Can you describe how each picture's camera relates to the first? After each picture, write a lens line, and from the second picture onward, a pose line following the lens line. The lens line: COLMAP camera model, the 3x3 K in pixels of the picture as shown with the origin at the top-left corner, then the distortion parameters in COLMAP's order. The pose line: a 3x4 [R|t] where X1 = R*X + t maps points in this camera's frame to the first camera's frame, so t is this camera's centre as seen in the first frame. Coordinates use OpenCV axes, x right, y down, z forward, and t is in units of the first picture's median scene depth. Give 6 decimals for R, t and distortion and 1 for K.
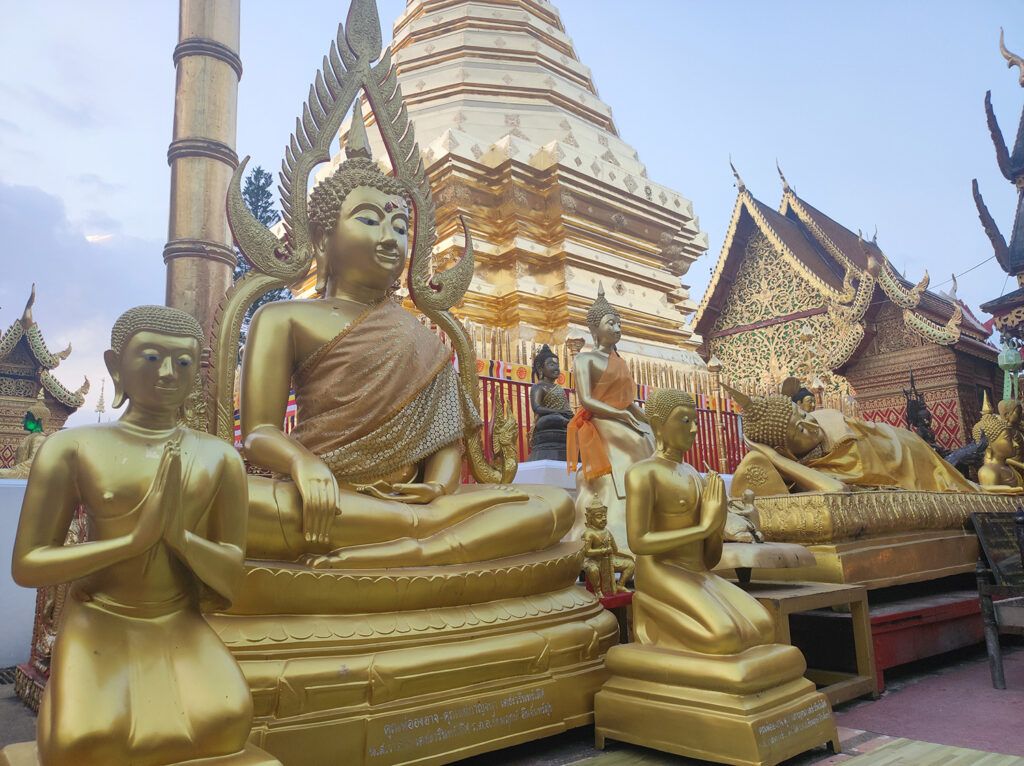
lens RADIAL K [[742.7, 0, 510.7], [0, 742.7, 383.2], [0, 0, 1]] dist [-0.002315, -0.008324]
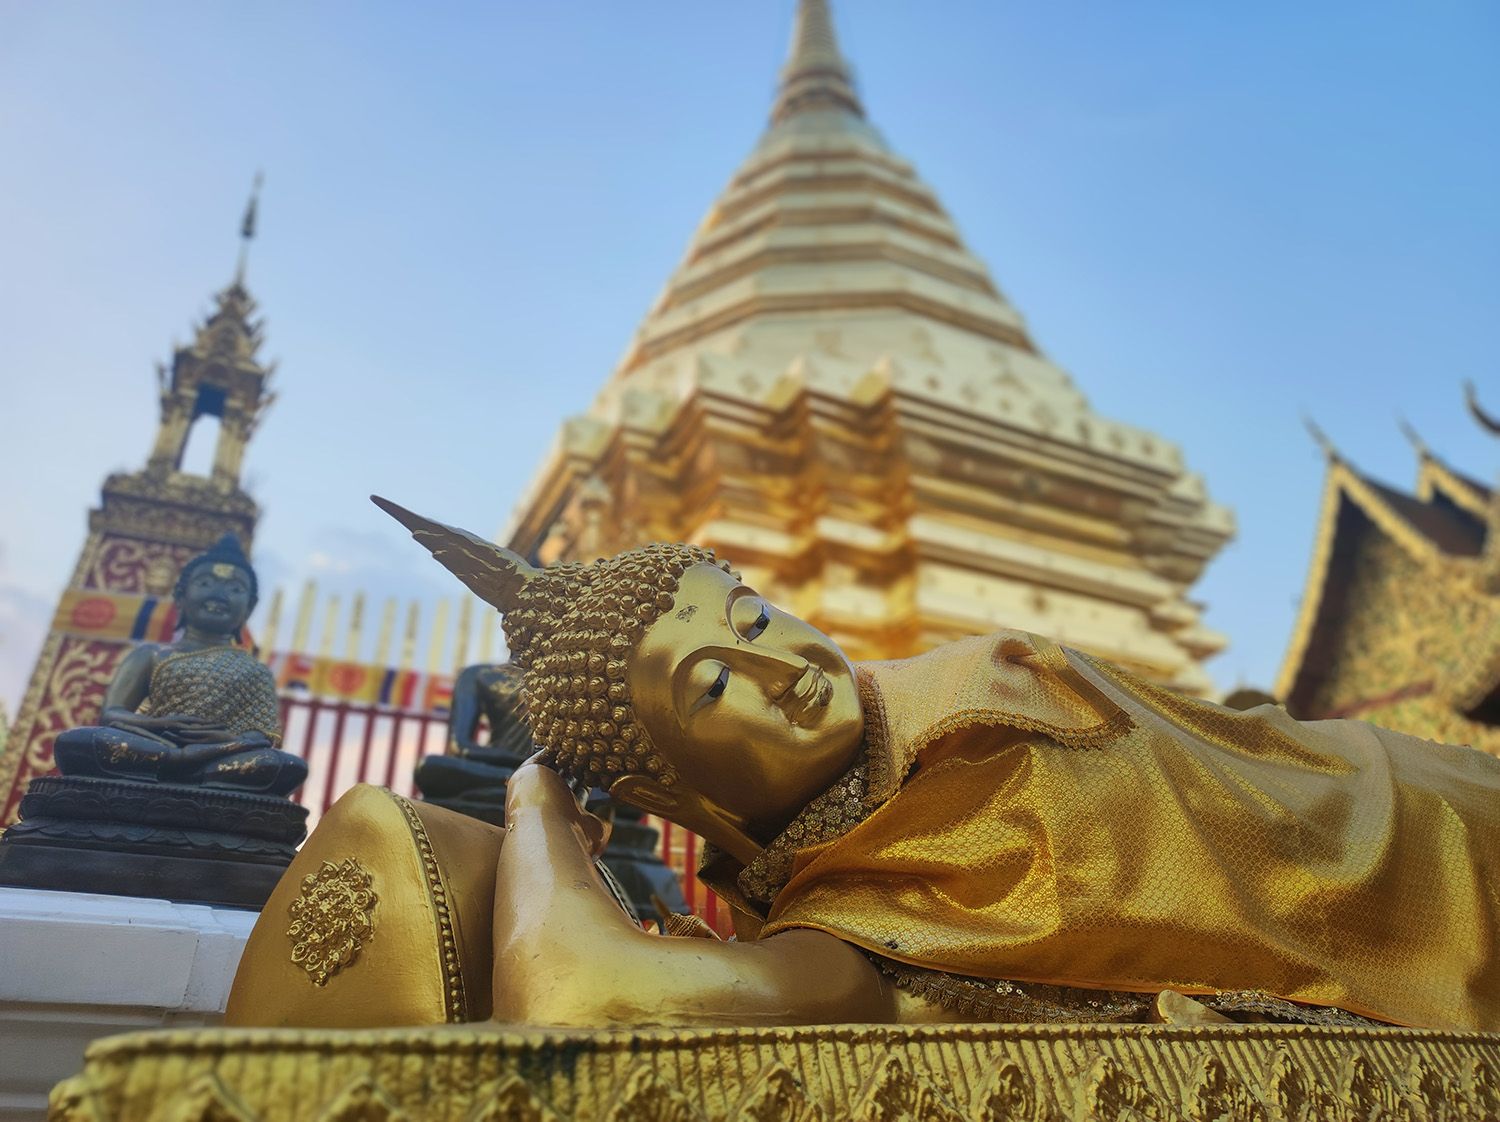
lens RADIAL K [[1087.9, 0, 751.0], [0, 1087.9, 562.0], [0, 0, 1]] dist [-0.002315, -0.008324]
pose [[0.967278, -0.076171, -0.242016, 0.136888], [0.015314, 0.969659, -0.243980, 0.029434], [0.253257, 0.232290, 0.939097, 0.208551]]
